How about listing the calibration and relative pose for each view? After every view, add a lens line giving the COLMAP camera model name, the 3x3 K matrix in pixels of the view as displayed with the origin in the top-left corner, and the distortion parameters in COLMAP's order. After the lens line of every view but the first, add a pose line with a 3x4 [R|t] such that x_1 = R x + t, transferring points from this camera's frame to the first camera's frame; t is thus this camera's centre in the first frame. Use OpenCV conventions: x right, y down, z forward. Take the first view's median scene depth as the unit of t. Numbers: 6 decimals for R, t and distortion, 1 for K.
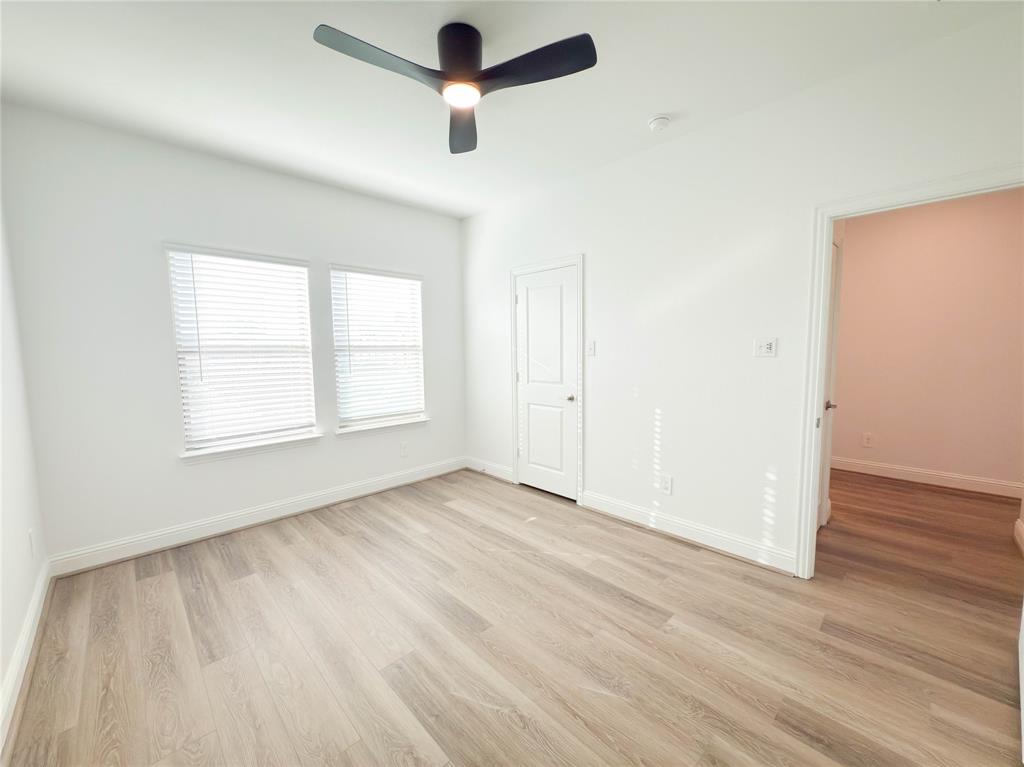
lens RADIAL K [[408.5, 0, 518.1], [0, 408.5, 380.9], [0, 0, 1]] dist [-0.001215, 0.001184]
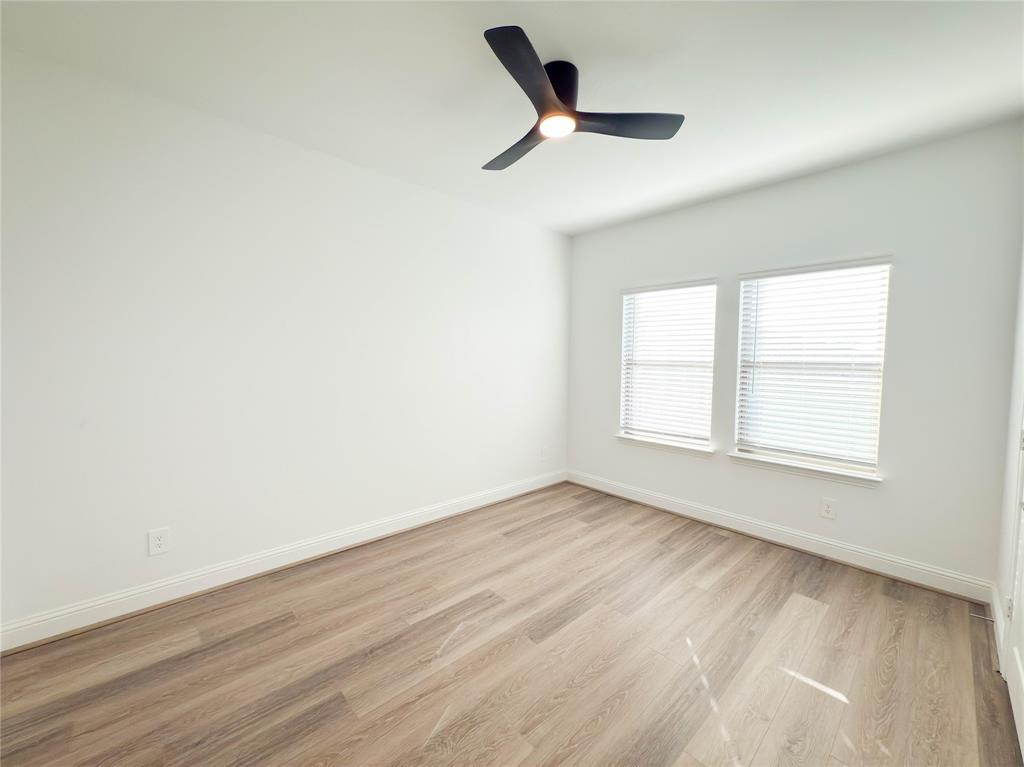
lens RADIAL K [[408.5, 0, 506.6], [0, 408.5, 379.6], [0, 0, 1]] dist [-0.001215, 0.001184]
pose [[-0.032357, 0.058667, -0.997753, 0.530211], [-0.101816, 0.992889, 0.061683, -0.050983], [0.994277, 0.103583, -0.026154, 0.530870]]
